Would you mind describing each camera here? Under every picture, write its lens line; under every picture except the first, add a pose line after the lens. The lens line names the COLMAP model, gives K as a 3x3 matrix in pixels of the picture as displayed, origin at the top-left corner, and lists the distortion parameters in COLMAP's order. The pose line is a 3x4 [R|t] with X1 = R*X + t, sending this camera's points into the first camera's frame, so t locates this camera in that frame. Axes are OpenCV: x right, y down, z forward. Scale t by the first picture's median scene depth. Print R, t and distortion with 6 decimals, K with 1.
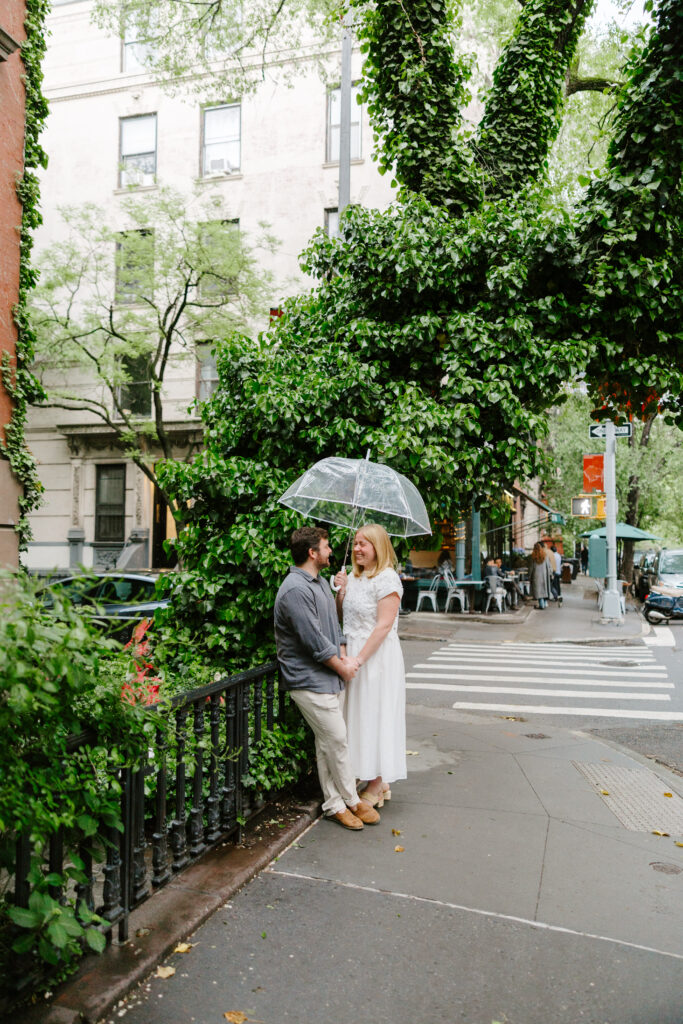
lens RADIAL K [[805.2, 0, 341.5], [0, 805.2, 512.0], [0, 0, 1]] dist [-0.005646, -0.004119]
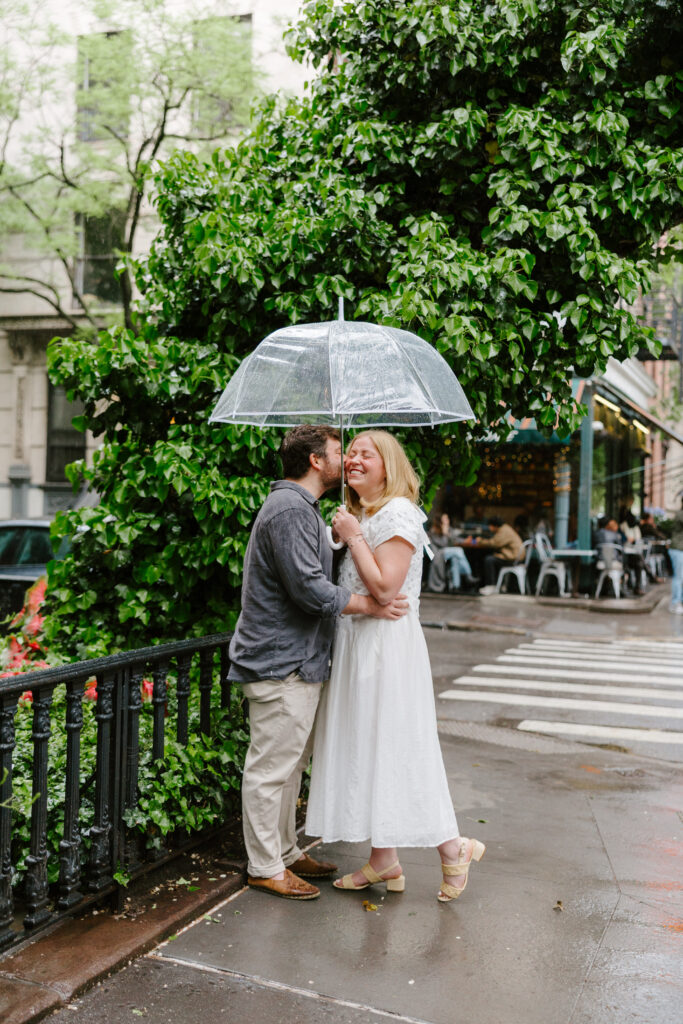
lens RADIAL K [[1111.5, 0, 341.7], [0, 1111.5, 533.7], [0, 0, 1]] dist [0.014926, -0.036127]
pose [[0.996511, 0.025305, -0.079534, 0.088890], [-0.020142, 0.997678, 0.065064, 0.031973], [0.080996, -0.063235, 0.994707, 0.099735]]
